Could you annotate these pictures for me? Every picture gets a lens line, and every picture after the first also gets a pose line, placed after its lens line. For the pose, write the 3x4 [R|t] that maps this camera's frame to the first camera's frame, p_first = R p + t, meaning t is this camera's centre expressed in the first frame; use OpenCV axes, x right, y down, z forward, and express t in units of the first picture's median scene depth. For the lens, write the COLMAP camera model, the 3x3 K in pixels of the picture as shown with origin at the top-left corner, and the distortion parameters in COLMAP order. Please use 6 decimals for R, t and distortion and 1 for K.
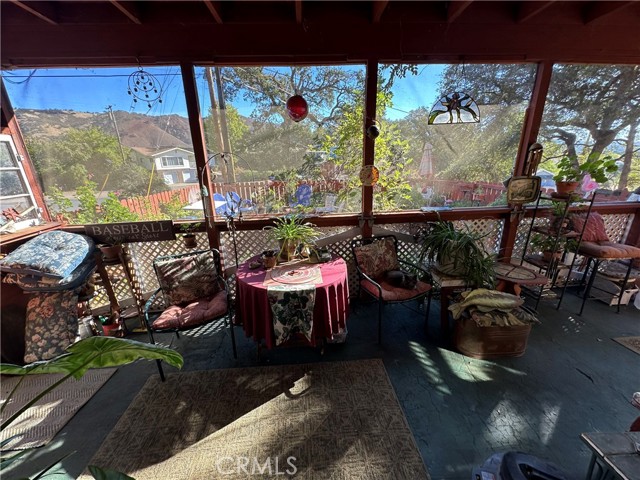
lens RADIAL K [[257.5, 0, 320.0], [0, 257.5, 240.0], [0, 0, 1]] dist [0.001445, 0.000244]
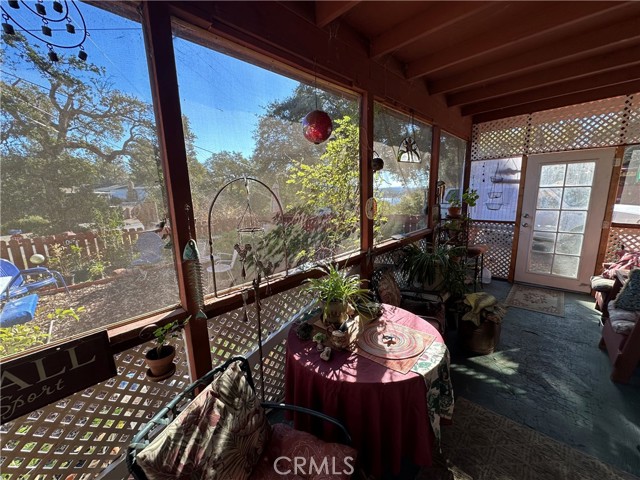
lens RADIAL K [[257.5, 0, 320.0], [0, 257.5, 240.0], [0, 0, 1]] dist [0.001445, 0.000244]
pose [[0.735824, -0.120898, 0.666293, -0.632488], [0.220717, 0.973020, -0.067197, -0.125878], [-0.640192, 0.196507, 0.742656, 0.481349]]
